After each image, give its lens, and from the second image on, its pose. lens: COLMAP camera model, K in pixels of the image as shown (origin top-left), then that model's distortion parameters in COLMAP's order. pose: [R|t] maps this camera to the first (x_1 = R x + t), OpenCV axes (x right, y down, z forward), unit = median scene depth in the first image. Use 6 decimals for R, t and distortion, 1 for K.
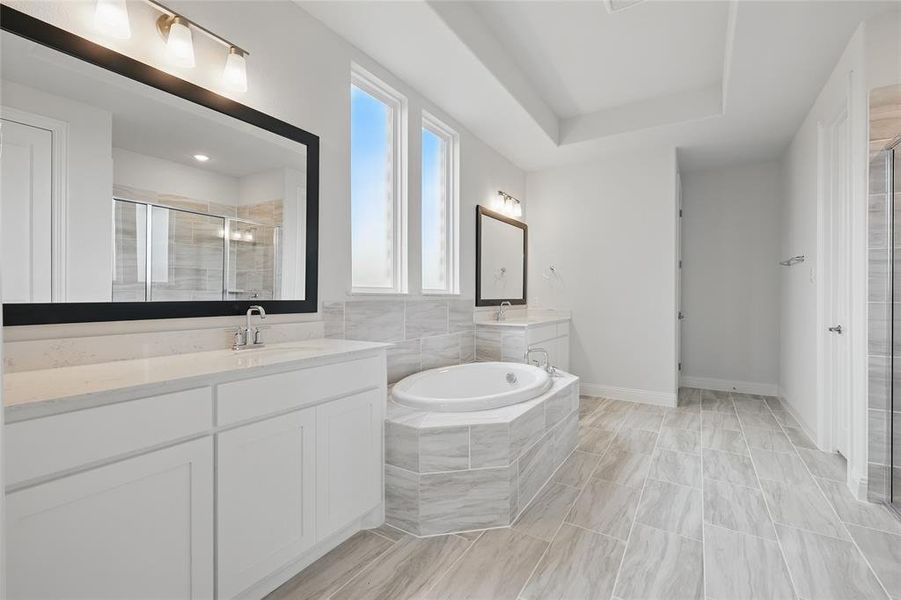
lens RADIAL K [[389.1, 0, 456.5], [0, 389.1, 298.7], [0, 0, 1]] dist [0.007053, -0.001167]
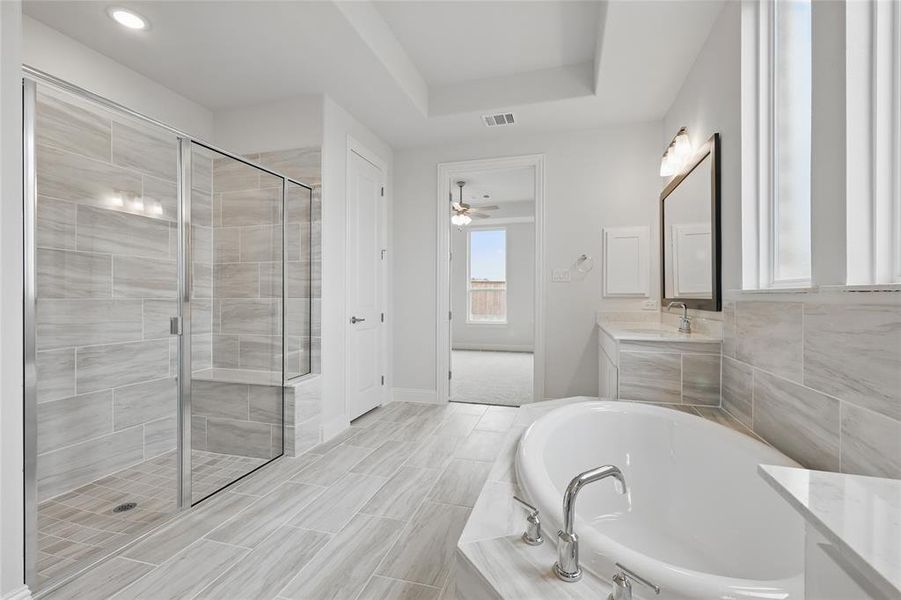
lens RADIAL K [[389.1, 0, 459.8], [0, 389.1, 296.2], [0, 0, 1]] dist [0.007053, -0.001167]
pose [[-0.959091, -0.001569, -0.283094, 0.505596], [-0.002466, 0.999993, 0.002813, -0.004467], [0.283087, 0.003396, -0.959088, 1.638680]]
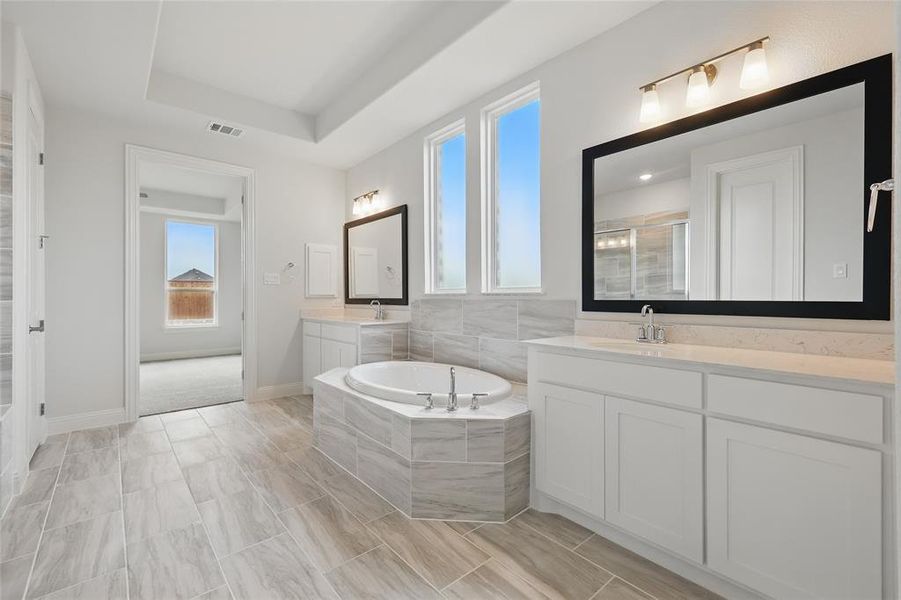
lens RADIAL K [[389.1, 0, 449.3], [0, 389.1, 297.8], [0, 0, 1]] dist [0.007053, -0.001167]
pose [[-0.290634, 0.002643, -0.956831, 1.163121], [-0.001681, 0.999993, 0.003273, -0.004746], [0.956833, 0.002560, -0.290627, 1.572237]]
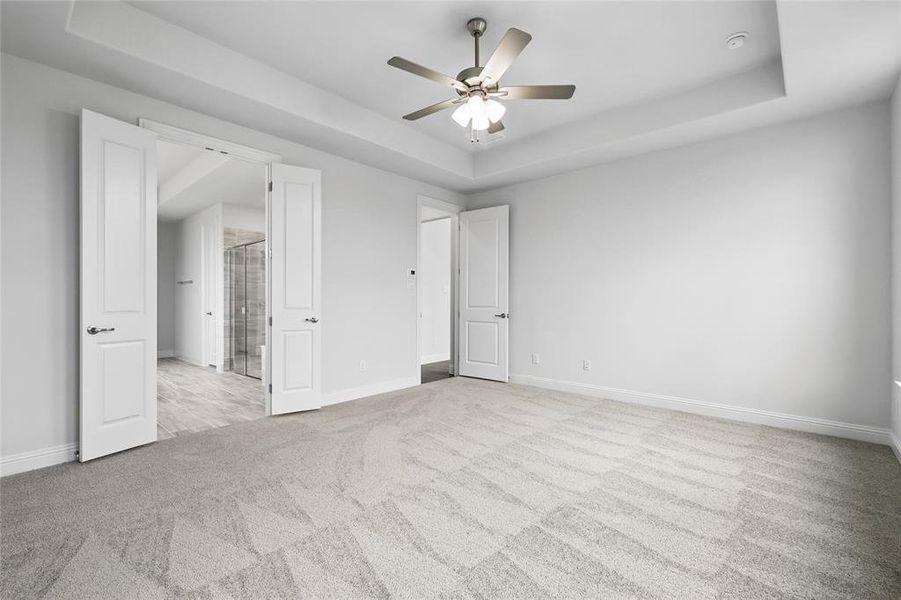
lens RADIAL K [[389.1, 0, 450.3], [0, 389.1, 301.8], [0, 0, 1]] dist [0.007053, -0.001167]
pose [[0.156200, 0.001545, 0.987724, -1.211232], [0.008803, 0.999957, -0.002956, 0.027471], [-0.987686, 0.009156, 0.156179, -0.867723]]
